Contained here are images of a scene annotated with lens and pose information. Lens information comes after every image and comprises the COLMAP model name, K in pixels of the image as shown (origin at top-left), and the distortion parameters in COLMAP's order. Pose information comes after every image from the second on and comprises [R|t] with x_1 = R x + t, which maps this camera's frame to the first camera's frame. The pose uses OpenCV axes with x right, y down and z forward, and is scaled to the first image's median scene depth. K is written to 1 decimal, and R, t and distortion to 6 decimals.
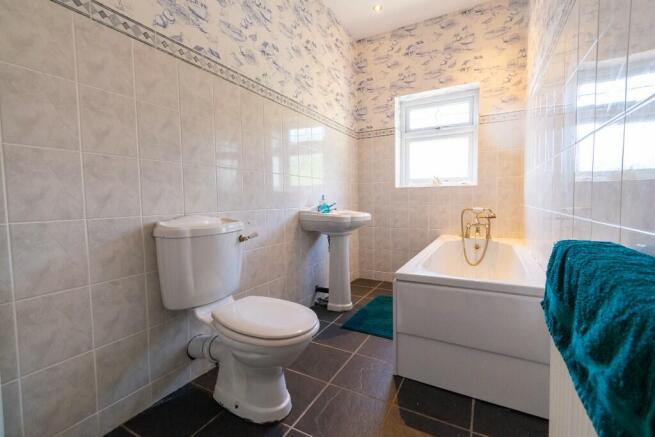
lens RADIAL K [[288.7, 0, 326.9], [0, 288.7, 217.0], [0, 0, 1]] dist [-0.000152, 0.000147]
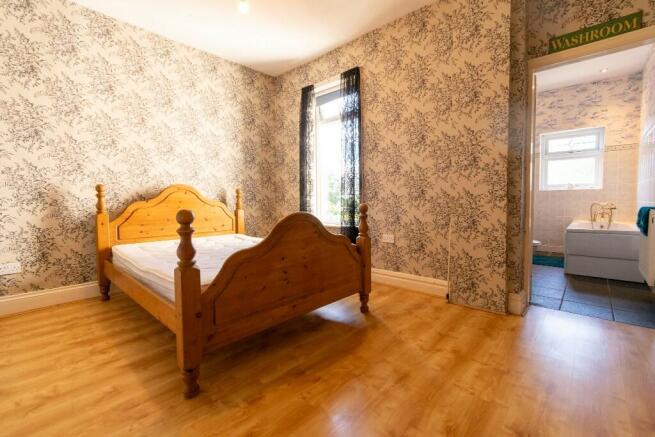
lens RADIAL K [[288.7, 0, 328.3], [0, 288.7, 217.8], [0, 0, 1]] dist [-0.000152, 0.000147]
pose [[0.972413, 0.014153, -0.232836, -0.573063], [-0.014856, 0.999889, -0.001267, 0.074191], [0.232792, 0.004691, 0.972515, -0.897256]]
